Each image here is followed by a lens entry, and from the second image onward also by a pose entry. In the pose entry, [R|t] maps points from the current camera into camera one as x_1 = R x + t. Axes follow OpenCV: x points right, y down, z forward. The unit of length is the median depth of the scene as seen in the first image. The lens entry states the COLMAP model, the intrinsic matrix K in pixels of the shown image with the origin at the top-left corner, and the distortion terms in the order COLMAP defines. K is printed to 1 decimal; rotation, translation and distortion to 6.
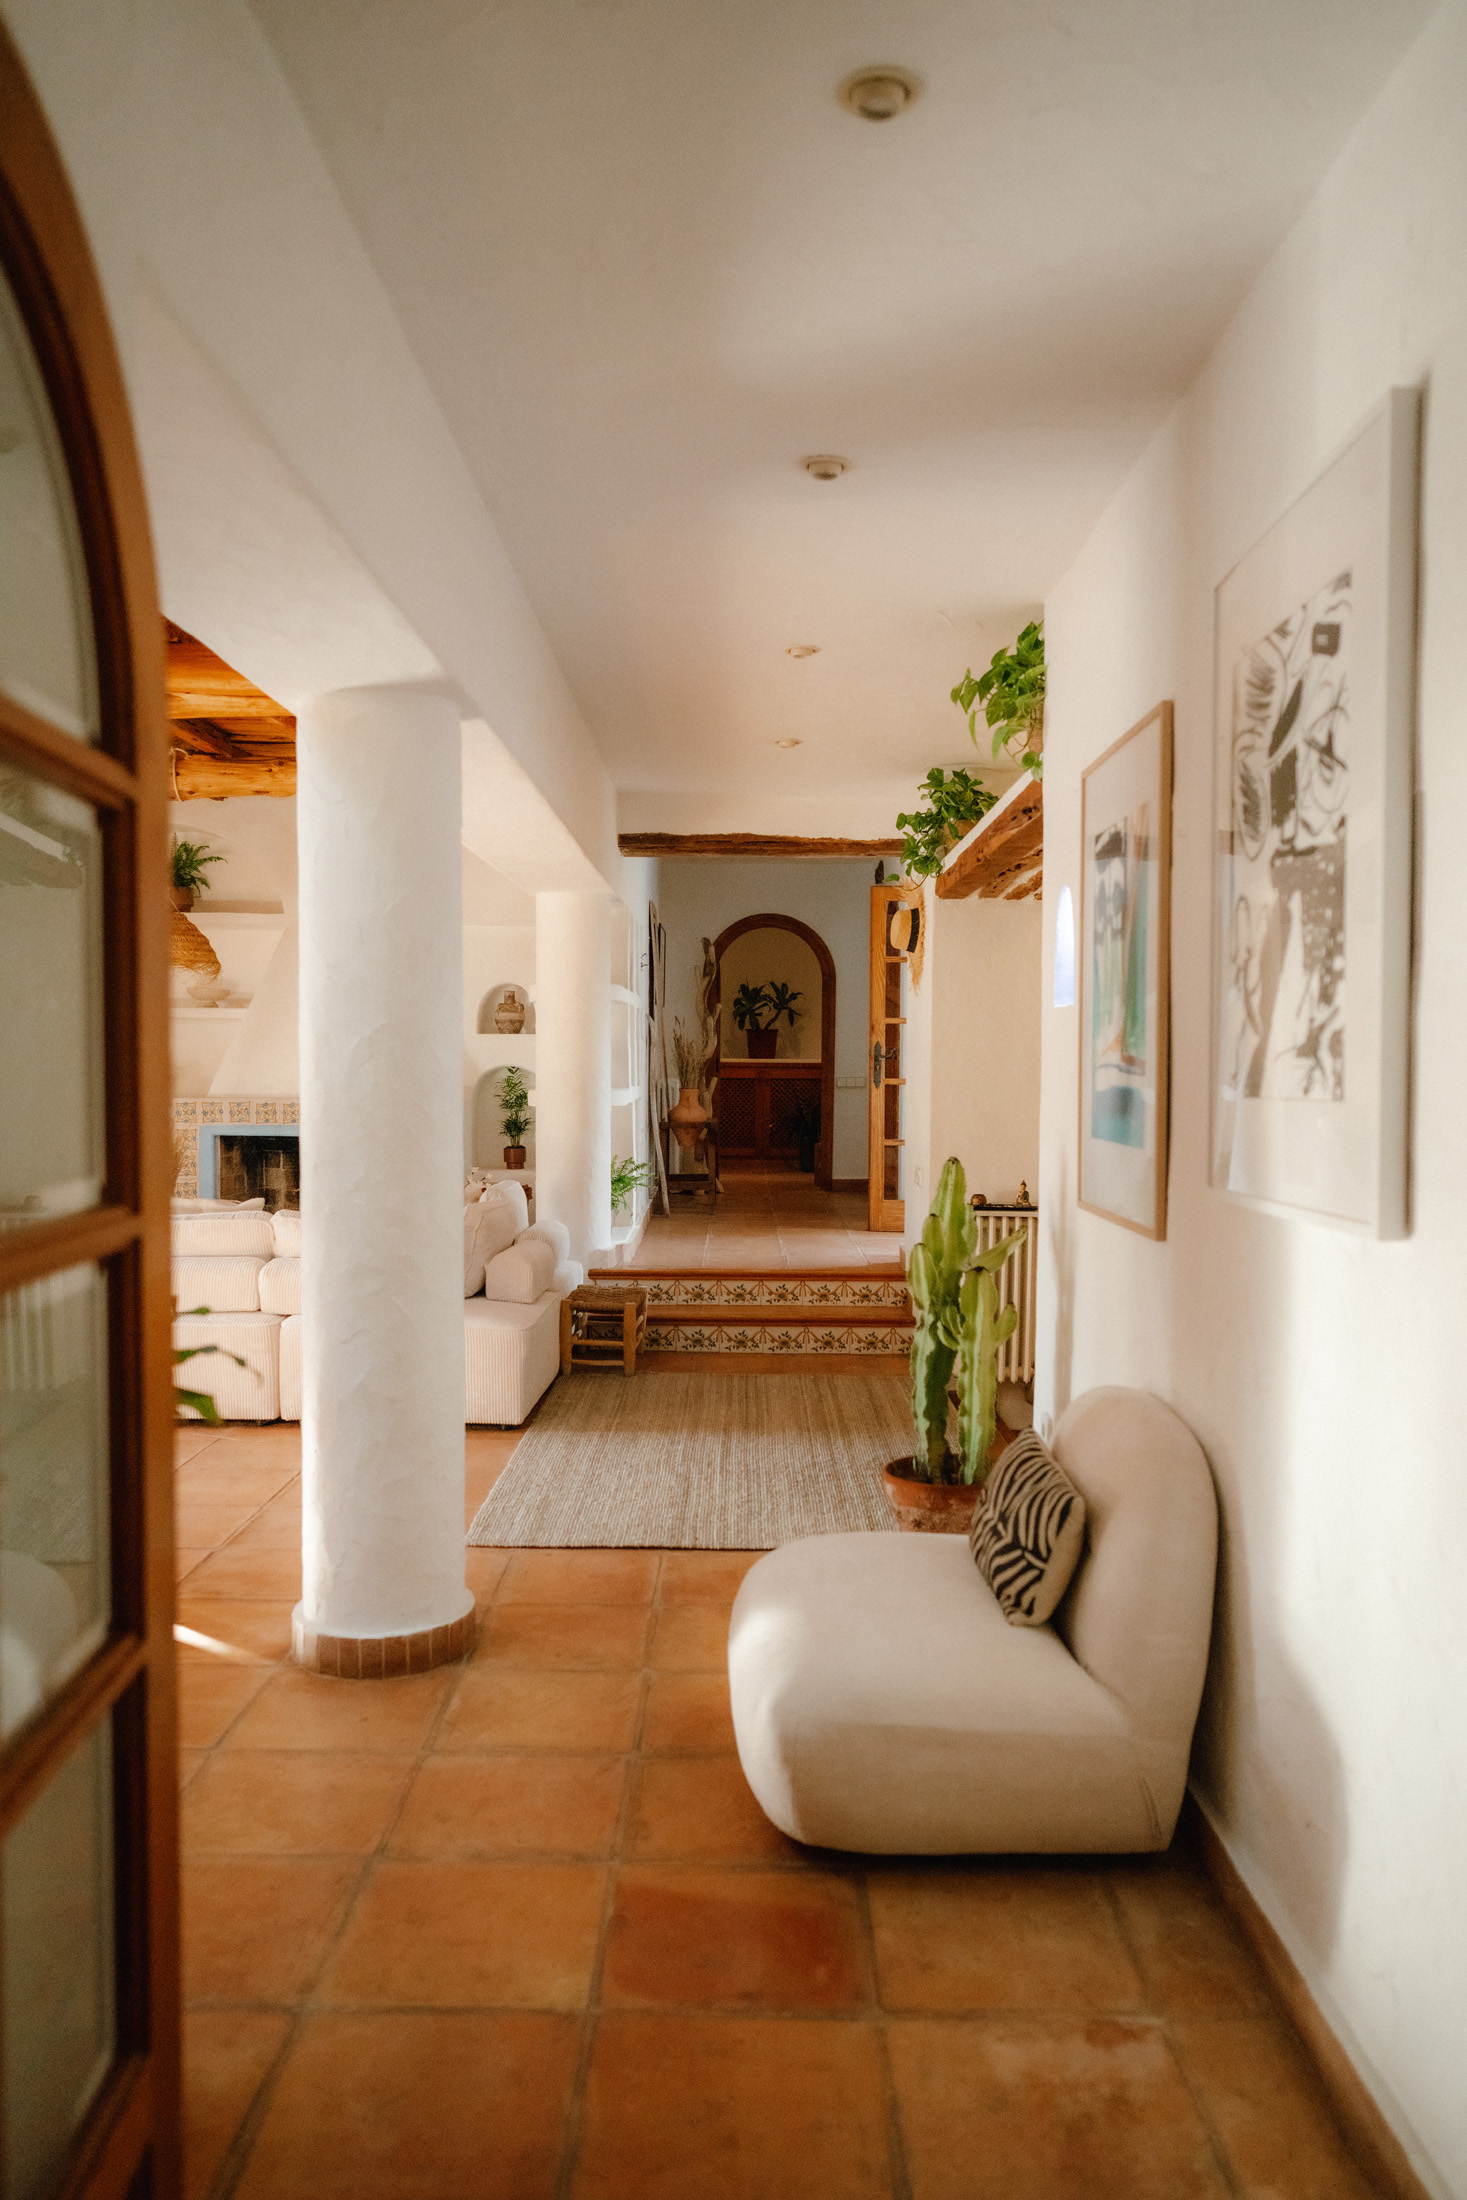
lens RADIAL K [[1552.0, 0, 735.4], [0, 1552.0, 1101.0], [0, 0, 1]] dist [-0.002207, -0.000502]
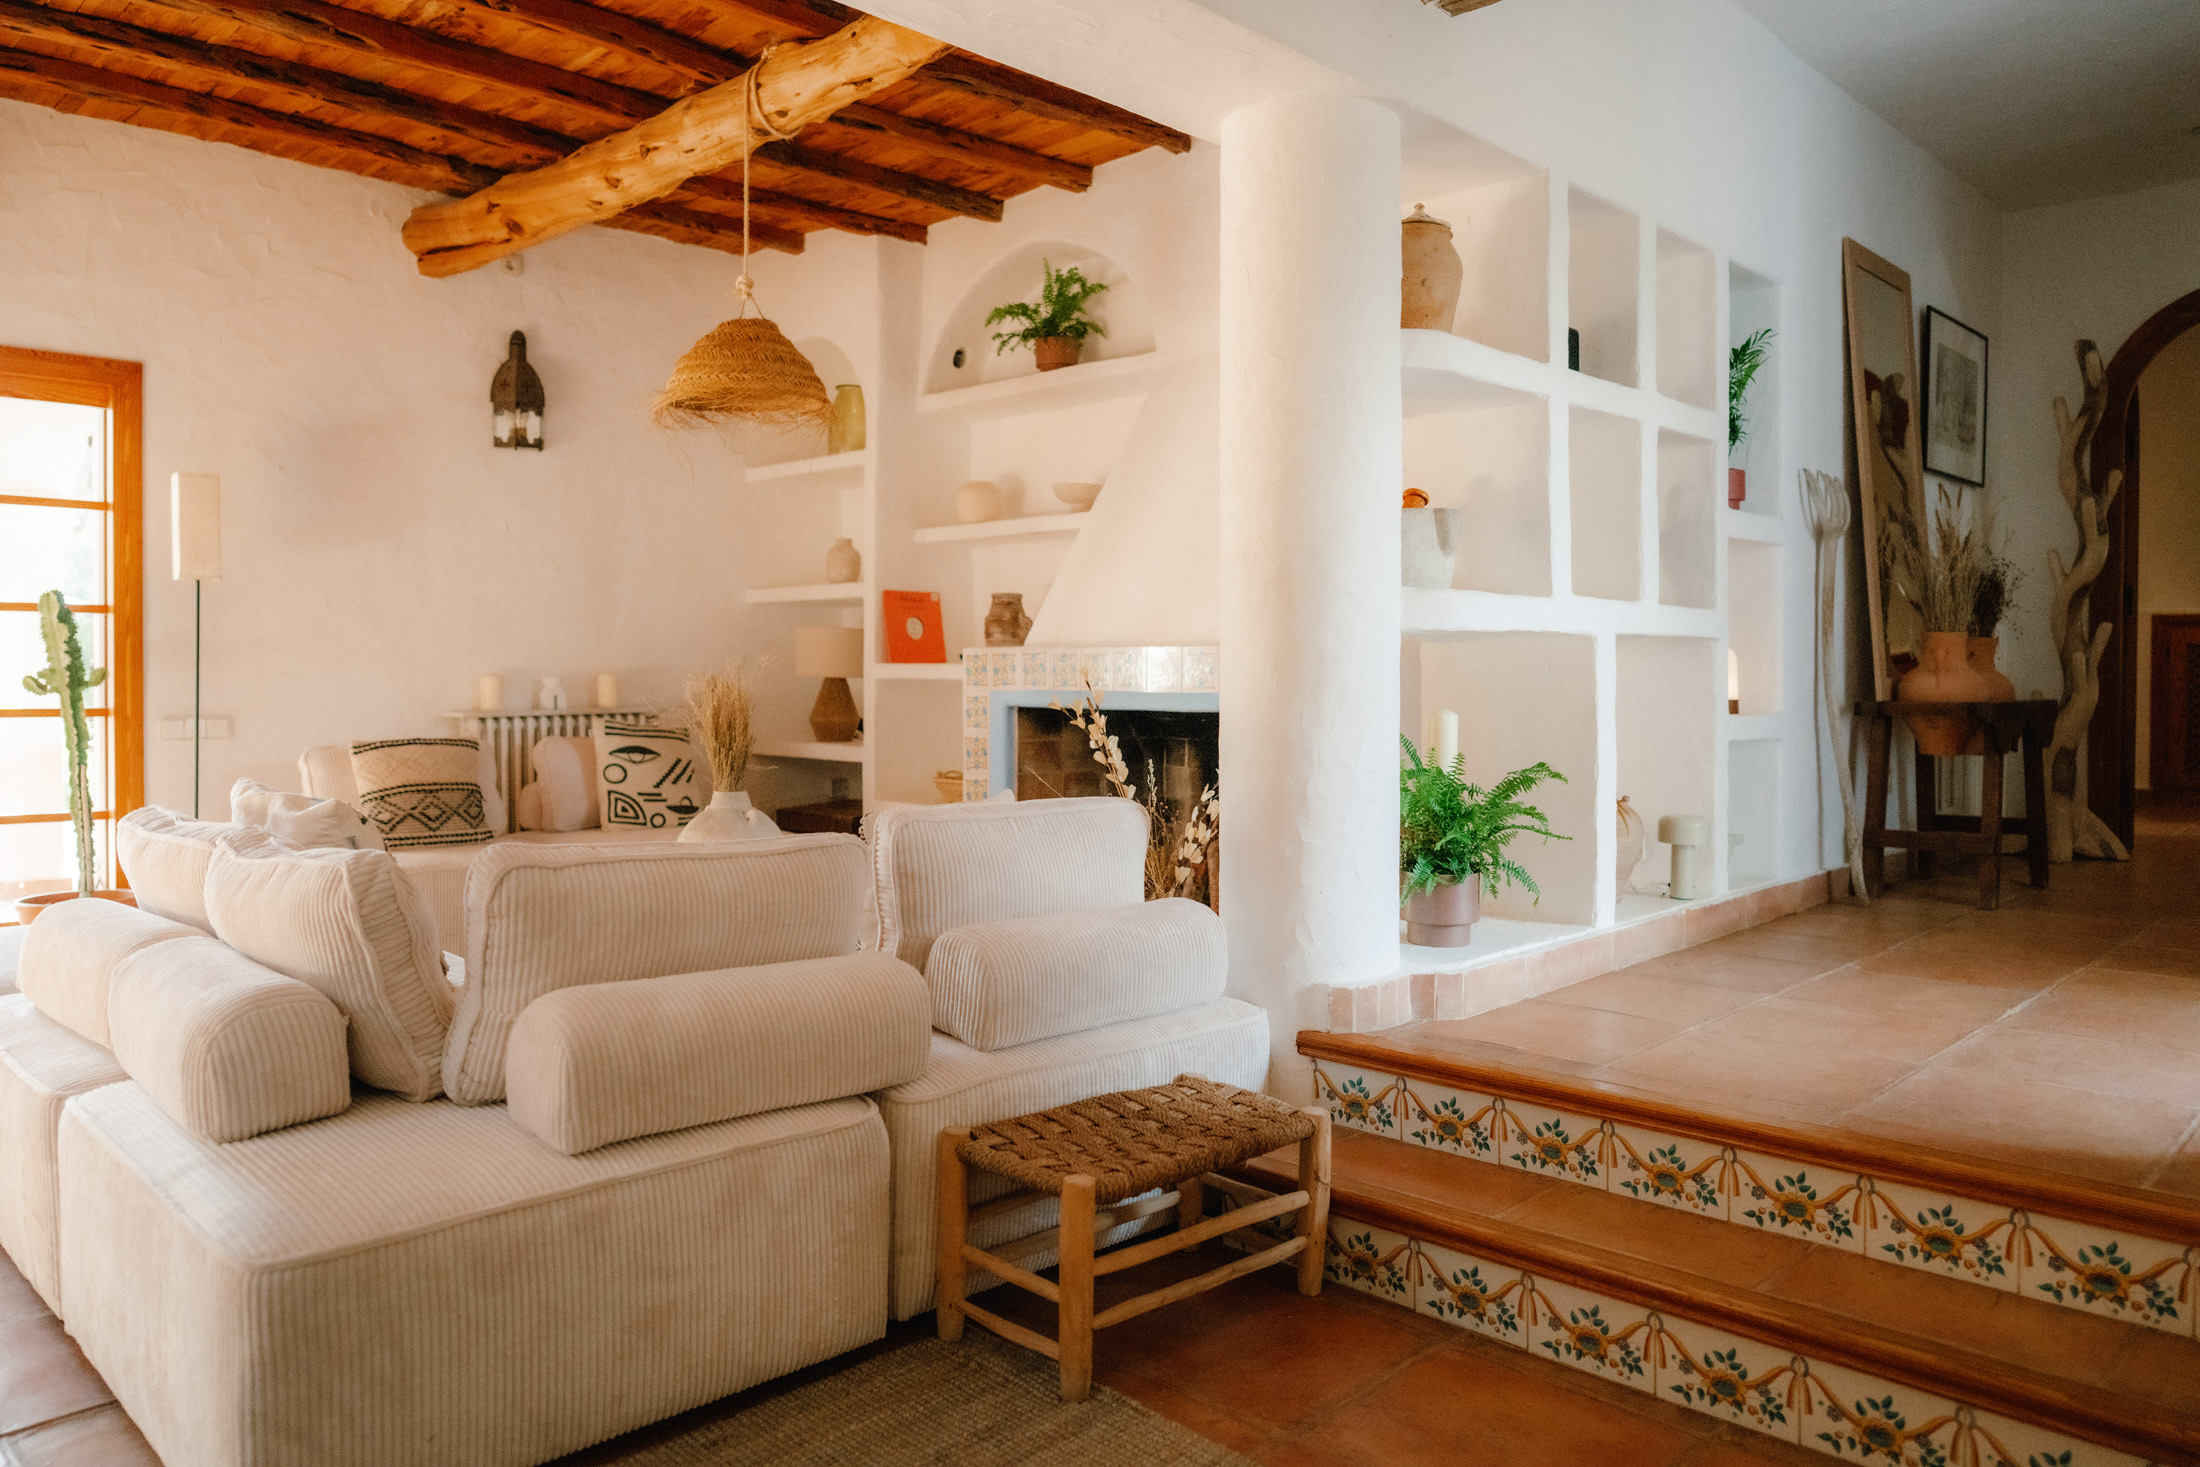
lens RADIAL K [[1552.0, 0, 1102.4], [0, 1552.0, 721.8], [0, 0, 1]] dist [-0.002207, -0.000502]
pose [[0.704633, 0.012584, -0.709460, 0.149924], [-0.009373, 0.999921, 0.008427, 0.025897], [0.709510, 0.000712, 0.704695, 0.673114]]
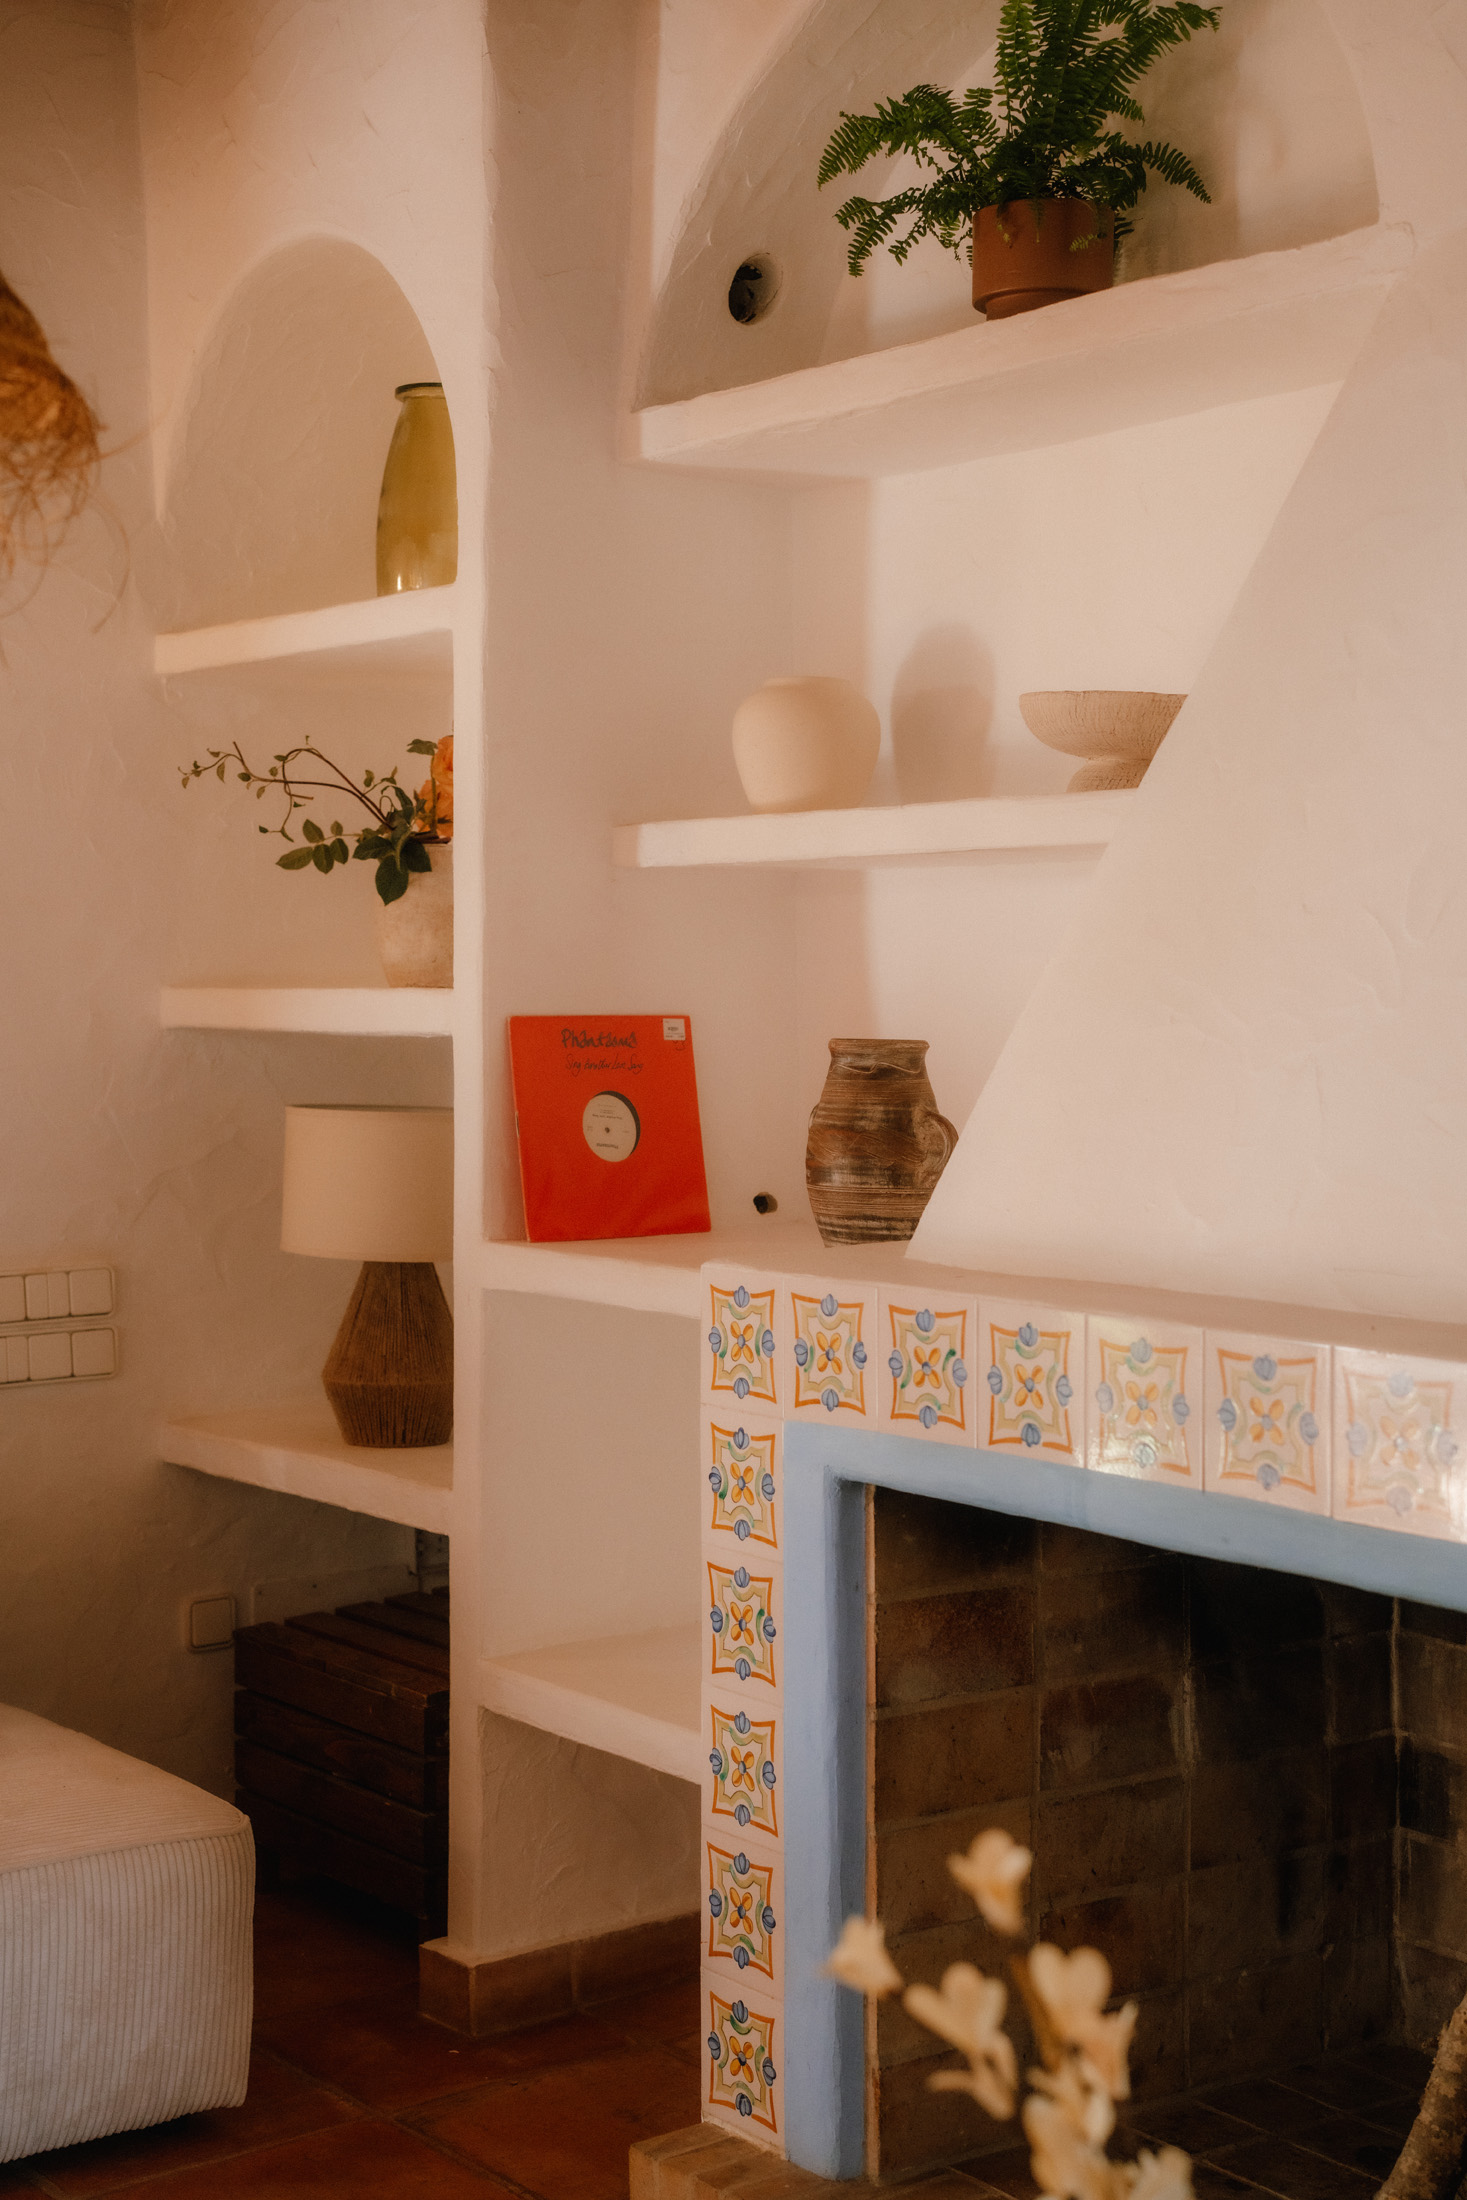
lens RADIAL K [[3242.0, 0, 737.7], [0, 3242.0, 1078.1], [0, 0, 1]] dist [0.254600, 0.000000]
pose [[0.588442, 0.012981, -0.808435, -0.050074], [-0.012643, 0.999897, 0.006853, -0.033004], [0.808441, 0.006188, 0.588545, 0.883592]]
